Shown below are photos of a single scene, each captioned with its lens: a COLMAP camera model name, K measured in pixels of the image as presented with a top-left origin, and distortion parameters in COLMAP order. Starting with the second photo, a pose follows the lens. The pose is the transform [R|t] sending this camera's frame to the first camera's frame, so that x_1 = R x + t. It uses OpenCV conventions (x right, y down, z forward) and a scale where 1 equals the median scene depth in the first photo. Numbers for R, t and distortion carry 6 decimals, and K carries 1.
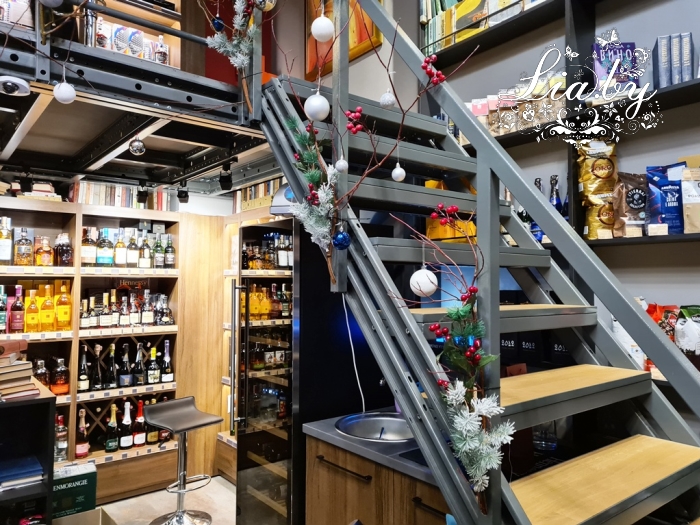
lens RADIAL K [[529.9, 0, 350.2], [0, 529.9, 261.6], [0, 0, 1]] dist [0.077466, 0.001568]
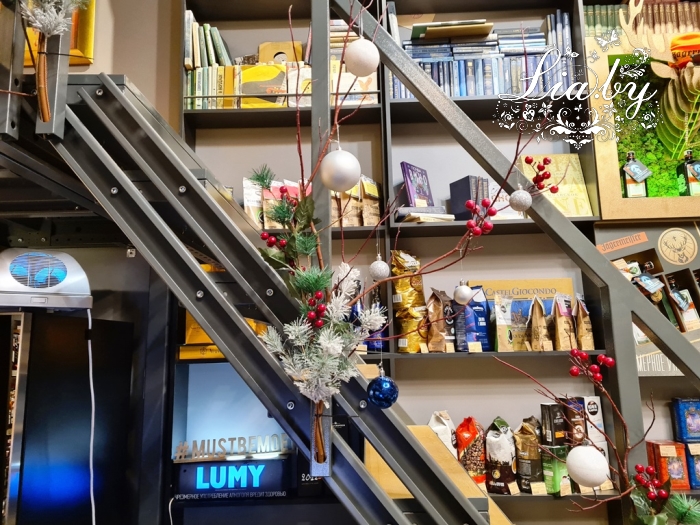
lens RADIAL K [[529.9, 0, 349.6], [0, 529.9, 261.4], [0, 0, 1]] dist [0.077466, 0.001568]
pose [[0.649919, 0.101904, 0.753141, -0.391413], [-0.008990, 0.991931, -0.126456, -0.086274], [-0.759950, 0.075416, 0.645591, 0.461562]]
